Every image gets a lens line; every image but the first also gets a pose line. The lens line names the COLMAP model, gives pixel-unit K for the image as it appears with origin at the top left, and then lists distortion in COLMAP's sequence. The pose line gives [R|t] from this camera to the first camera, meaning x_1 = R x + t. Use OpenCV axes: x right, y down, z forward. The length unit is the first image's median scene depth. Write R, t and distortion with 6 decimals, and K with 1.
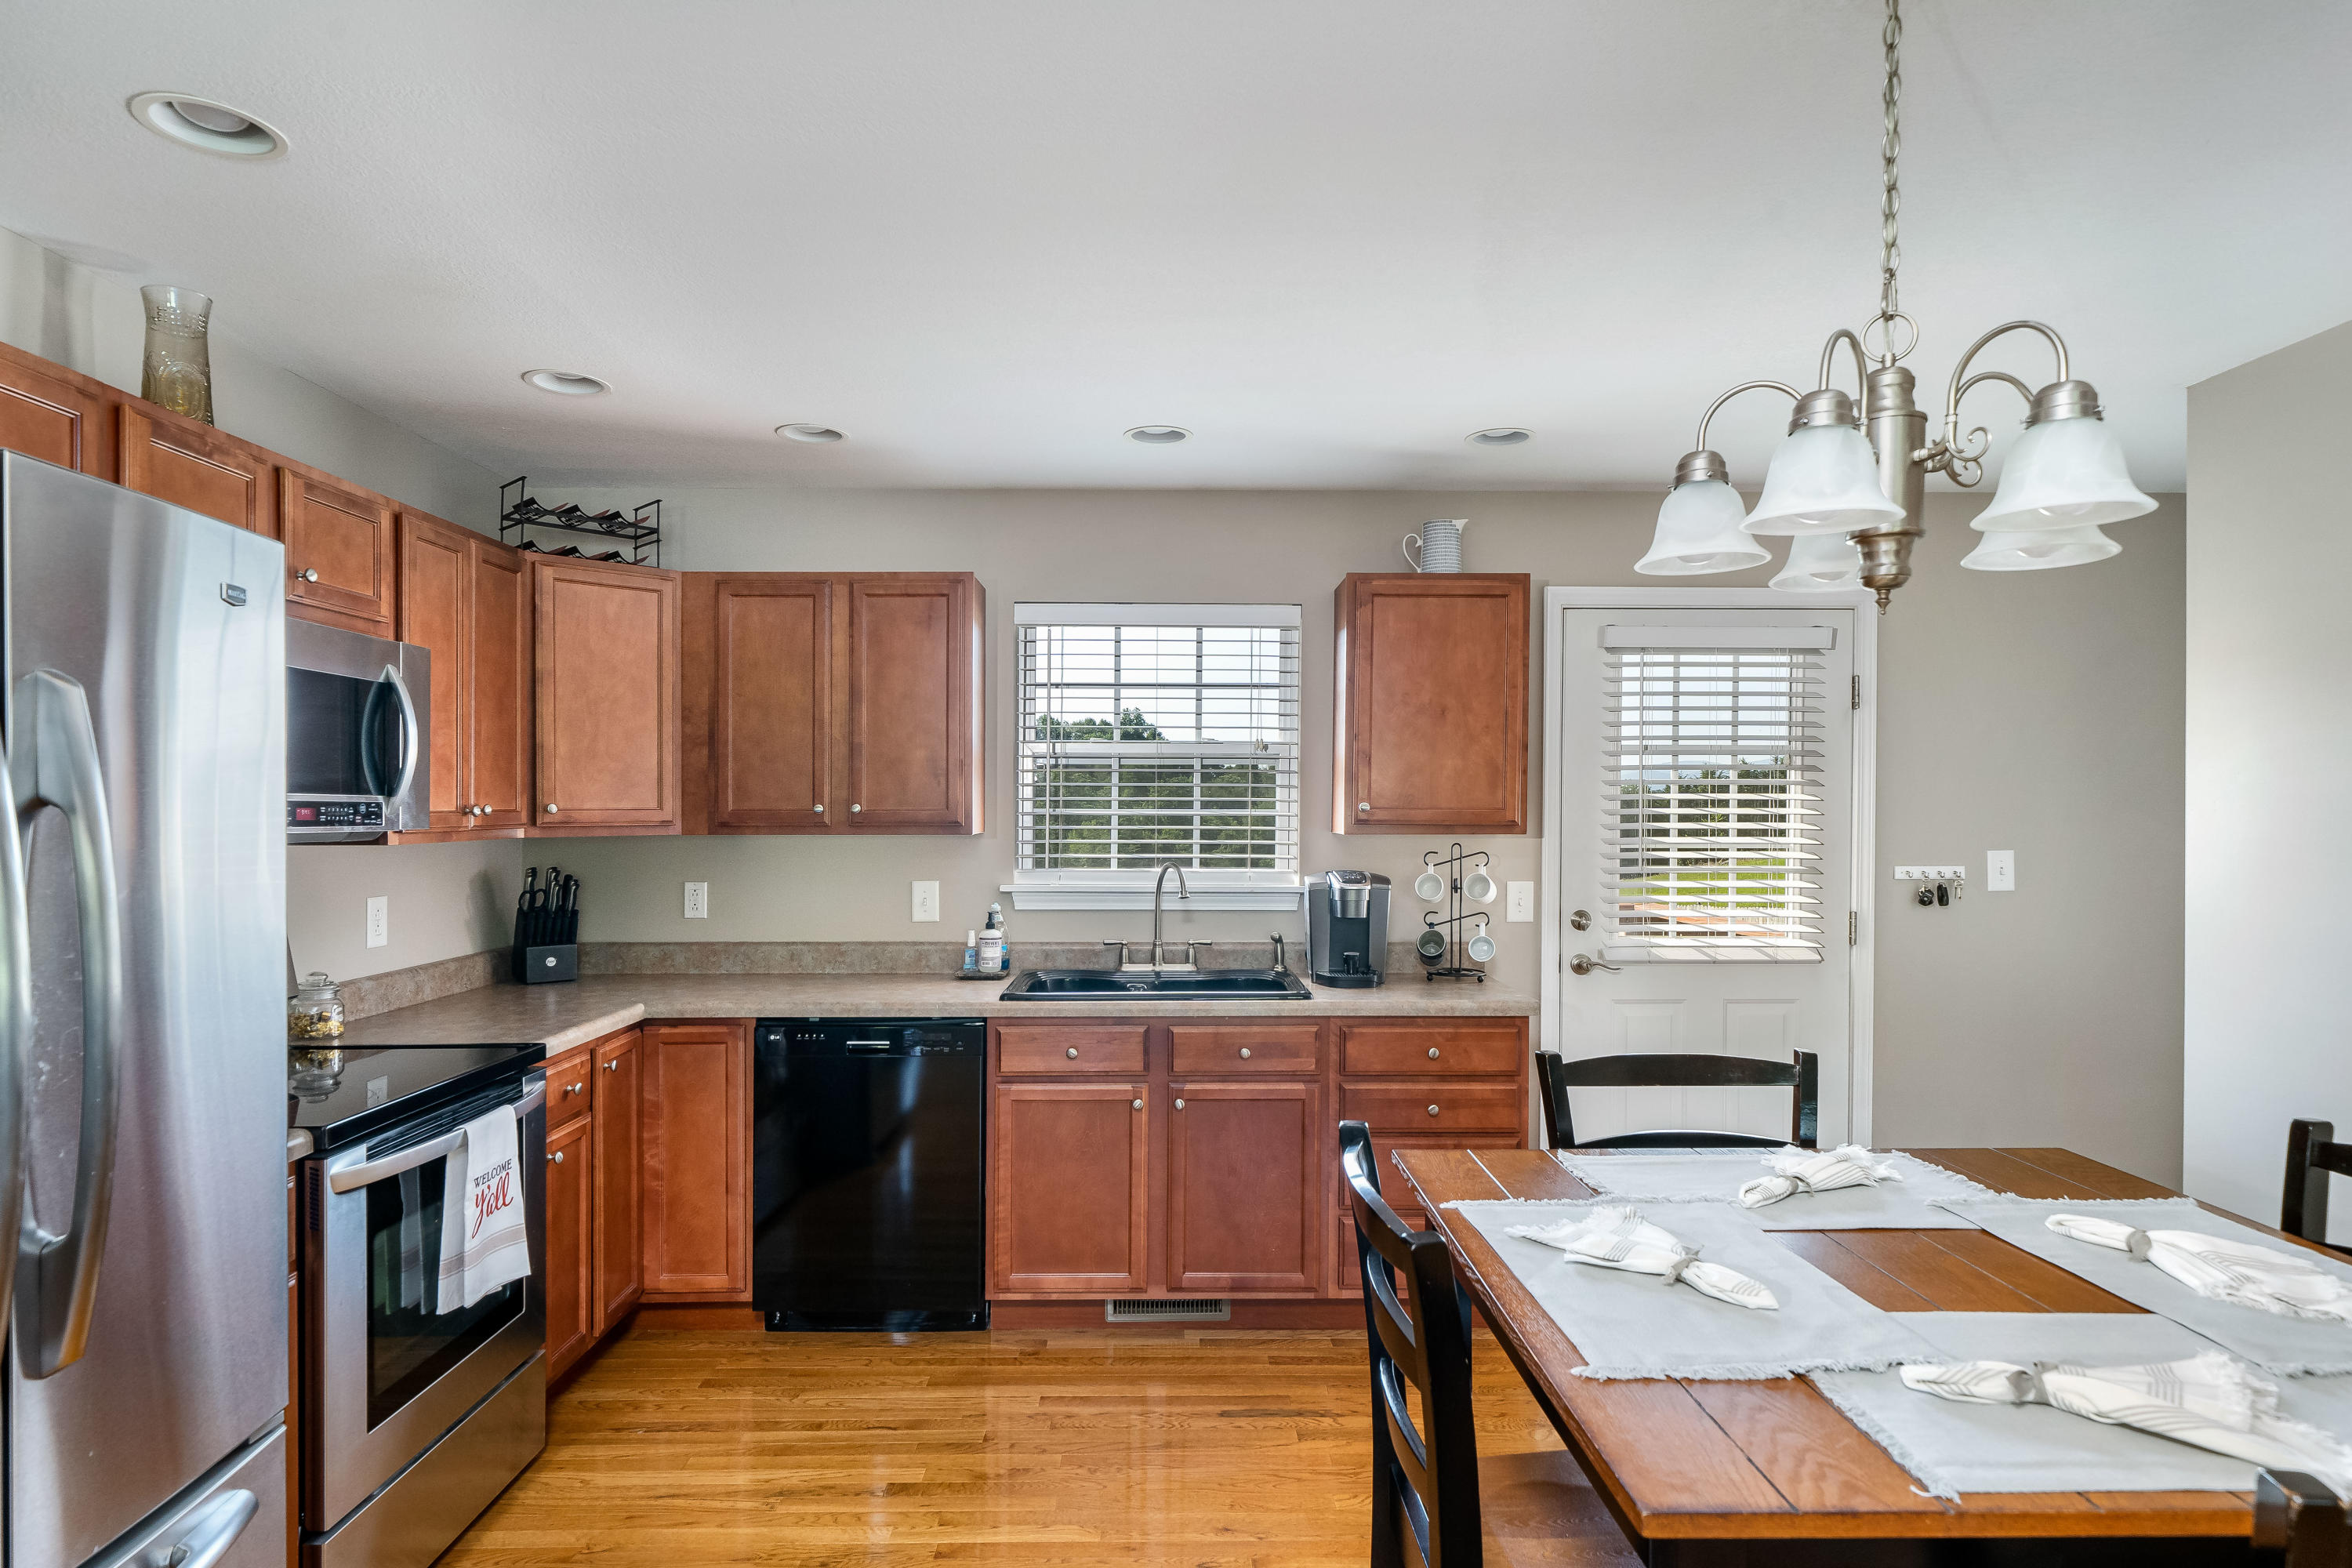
lens RADIAL K [[1277.4, 0, 1196.9], [0, 1277.4, 806.8], [0, 0, 1]] dist [-0.004617, 0.003351]
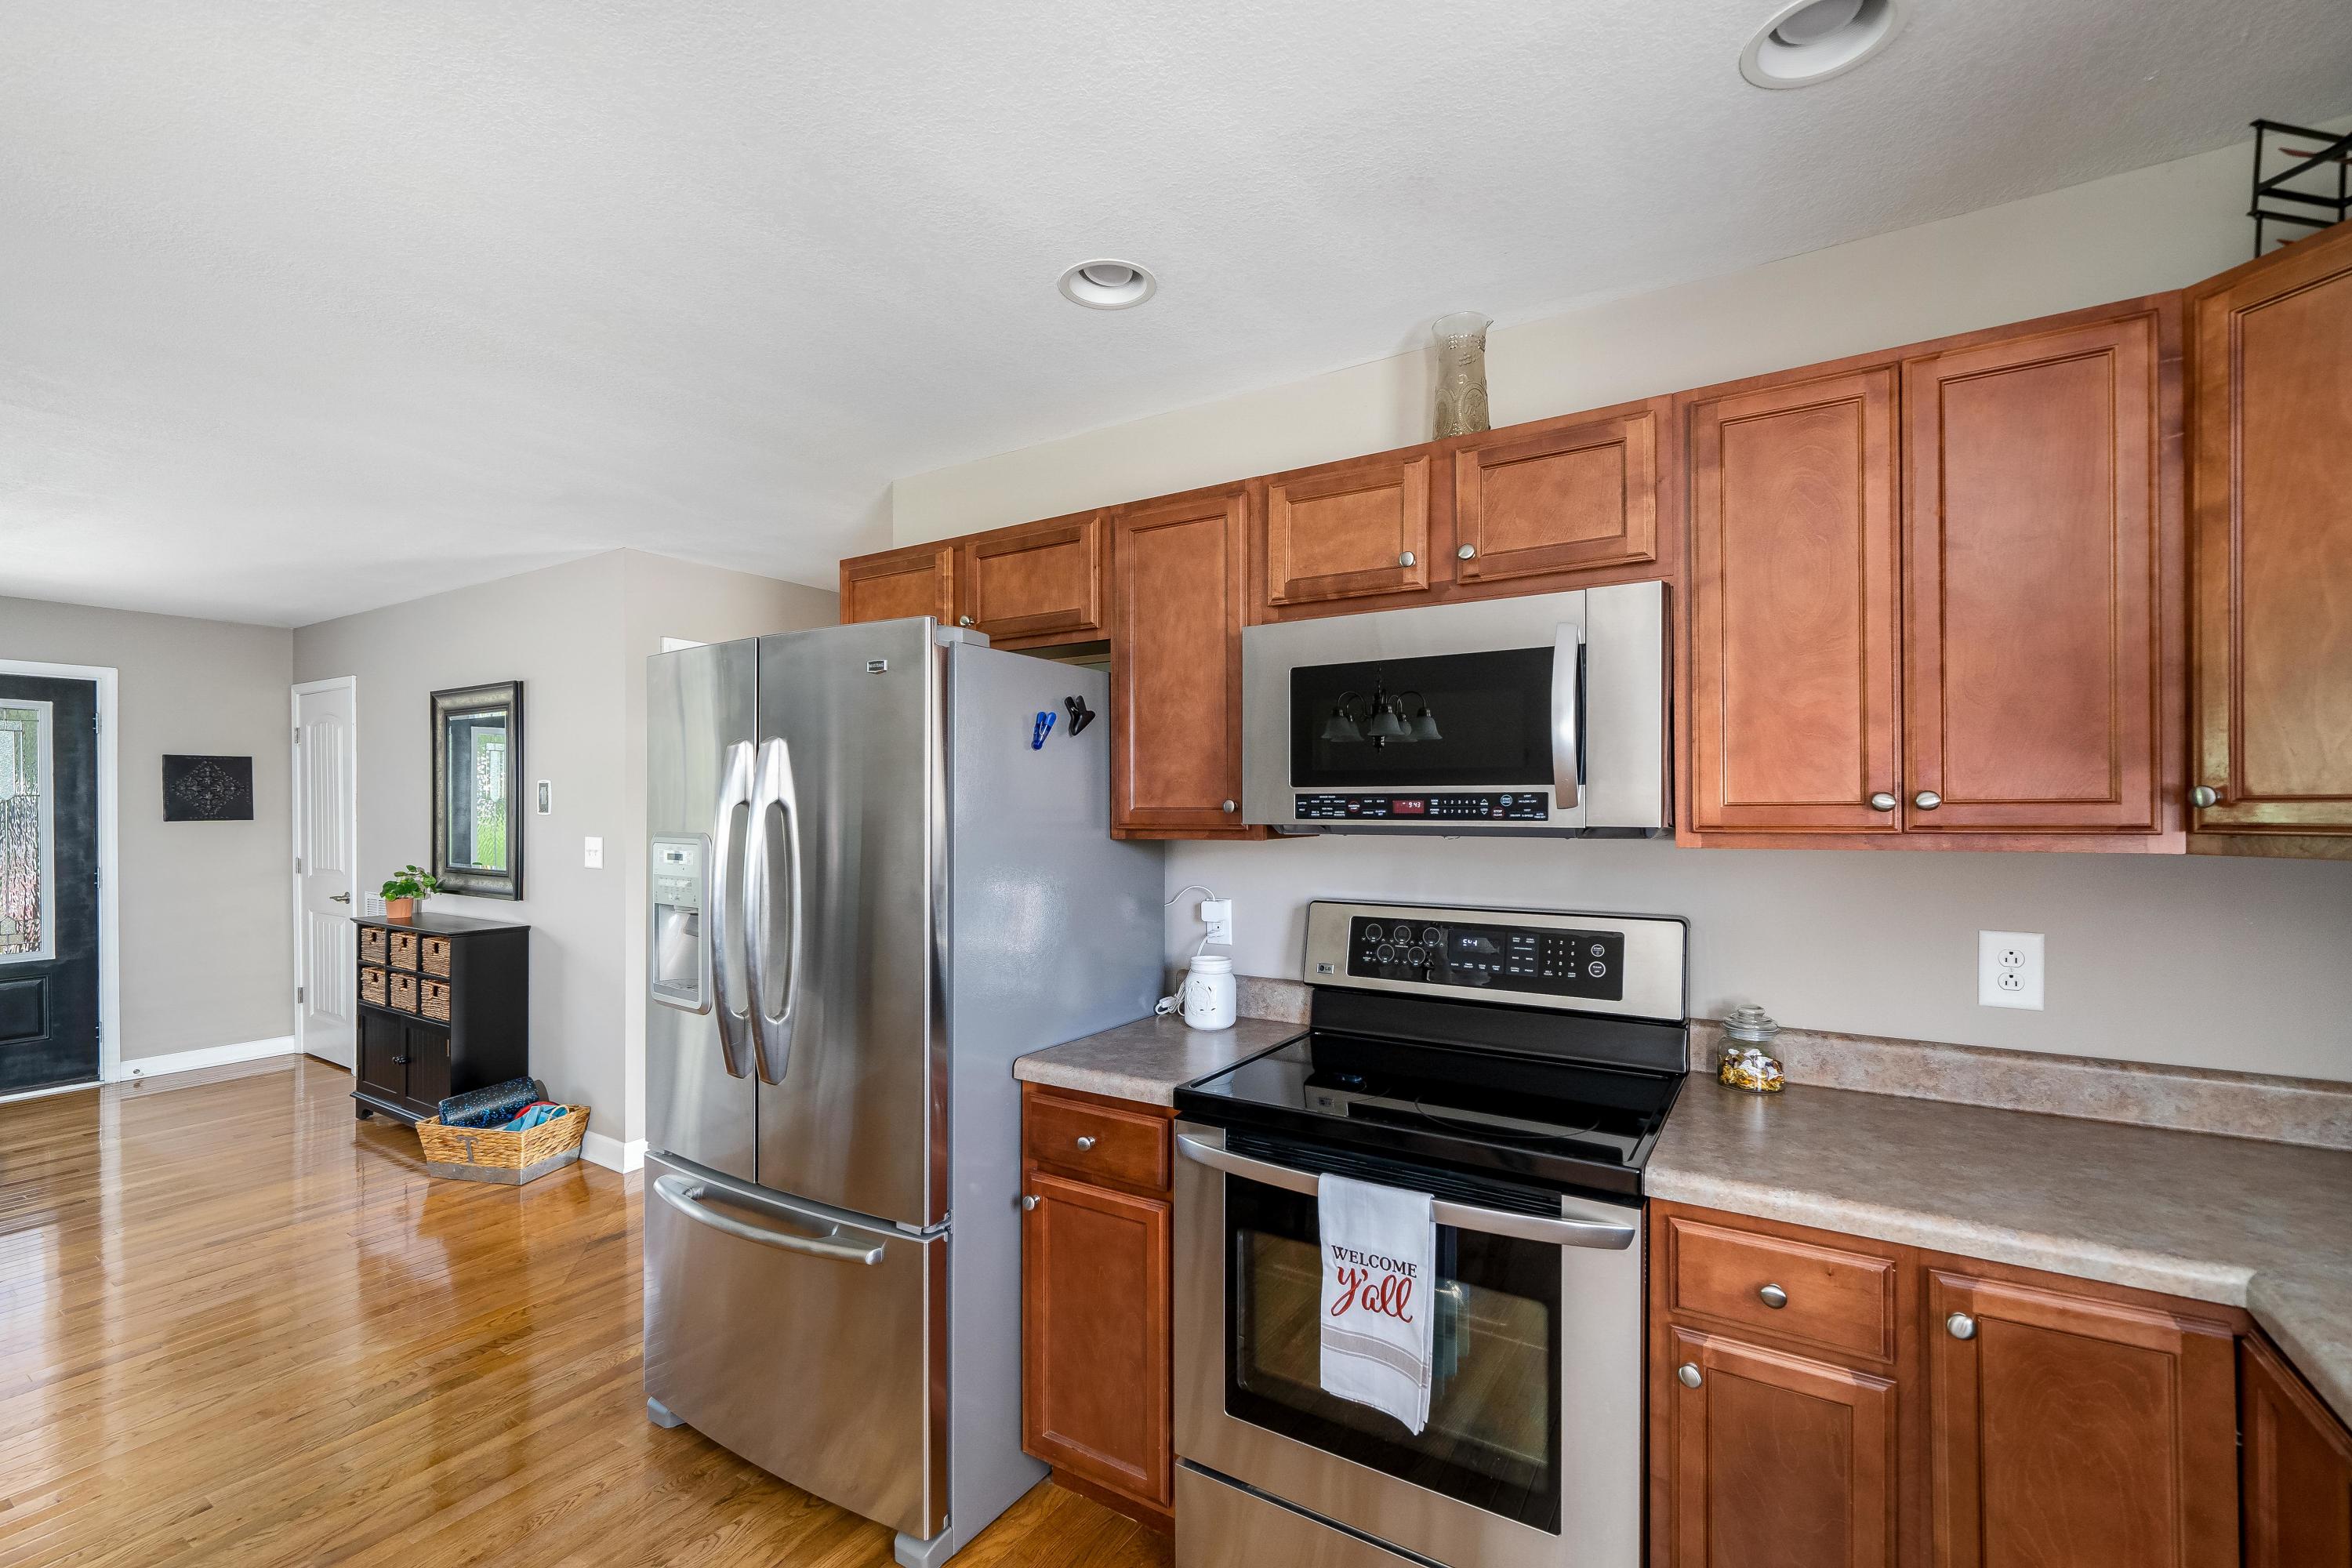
lens RADIAL K [[984.1, 0, 1182.8], [0, 984.1, 810.8], [0, 0, 1]] dist [-0.005402, 0.001096]
pose [[-0.543075, 0.008171, -0.839644, 0.014691], [0.005936, 0.999965, 0.005892, 0.002130], [0.839663, -0.001784, -0.543105, 0.816873]]
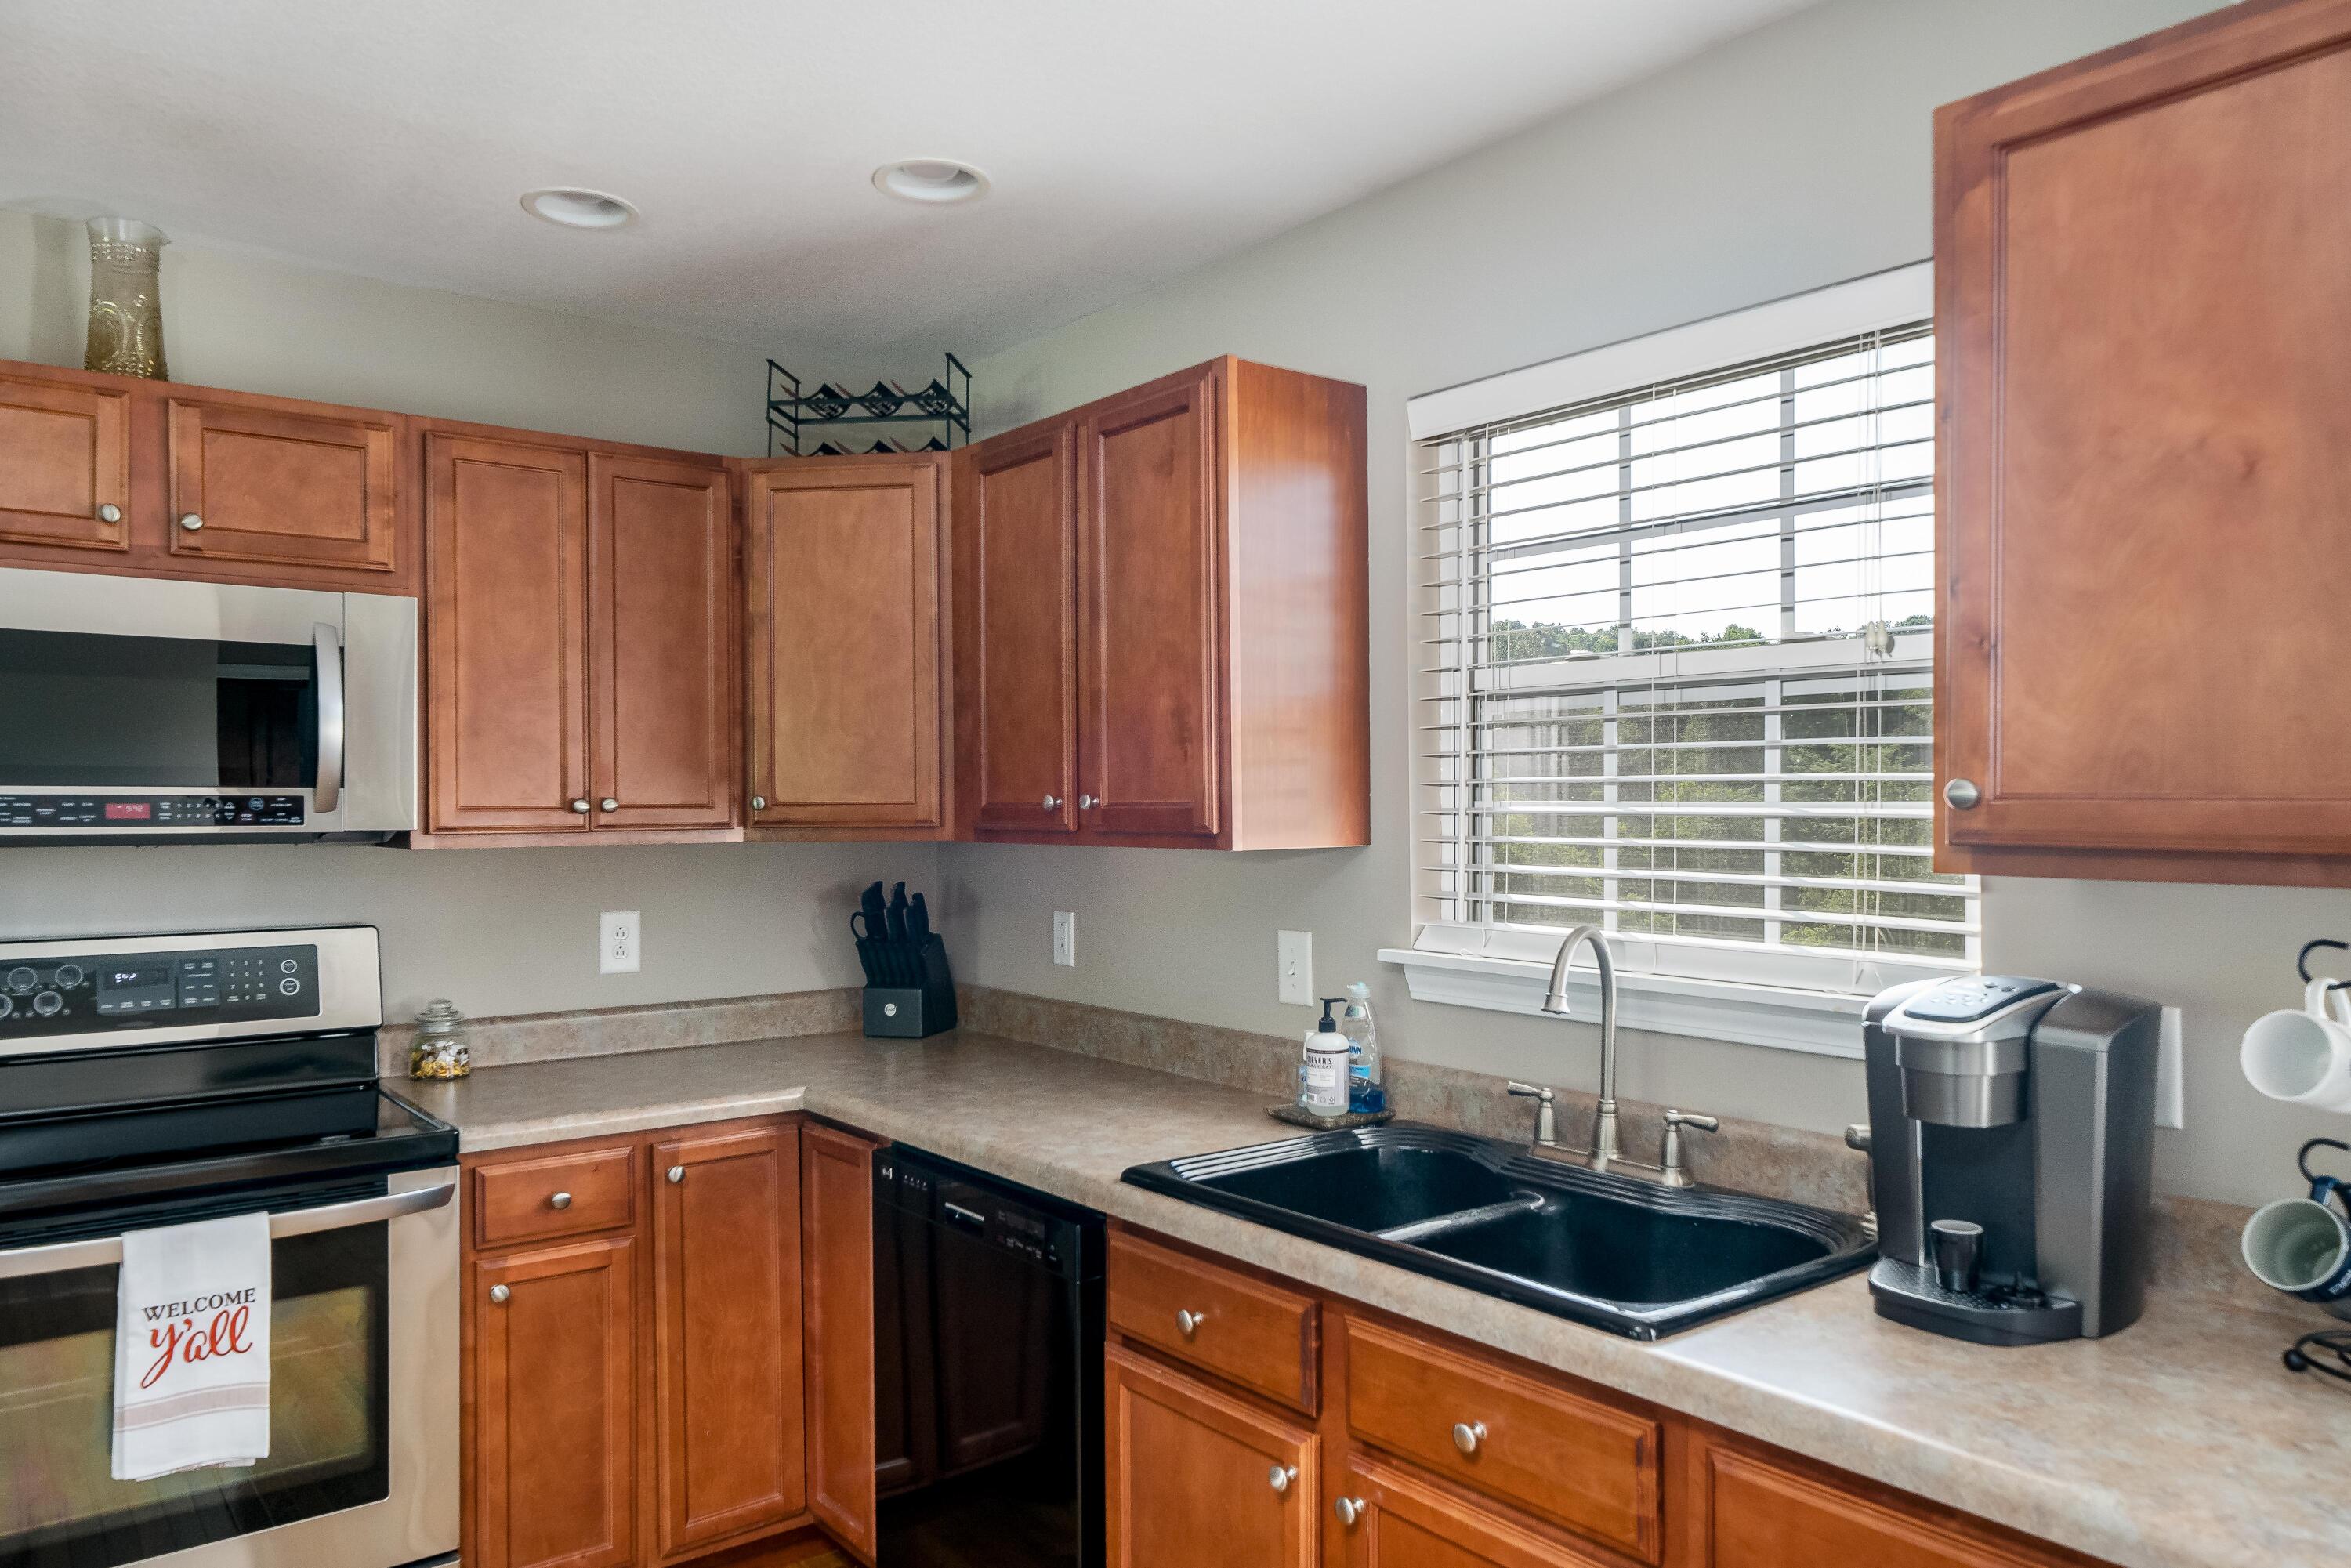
lens RADIAL K [[1579.8, 0, 1155.2], [0, 1579.8, 795.1], [0, 0, 1]] dist [0.000122, -0.004020]
pose [[0.608519, -0.005026, -0.793523, 0.328153], [0.003296, 0.999987, -0.003806, 0.001002], [0.793532, -0.000300, 0.608528, 0.586470]]
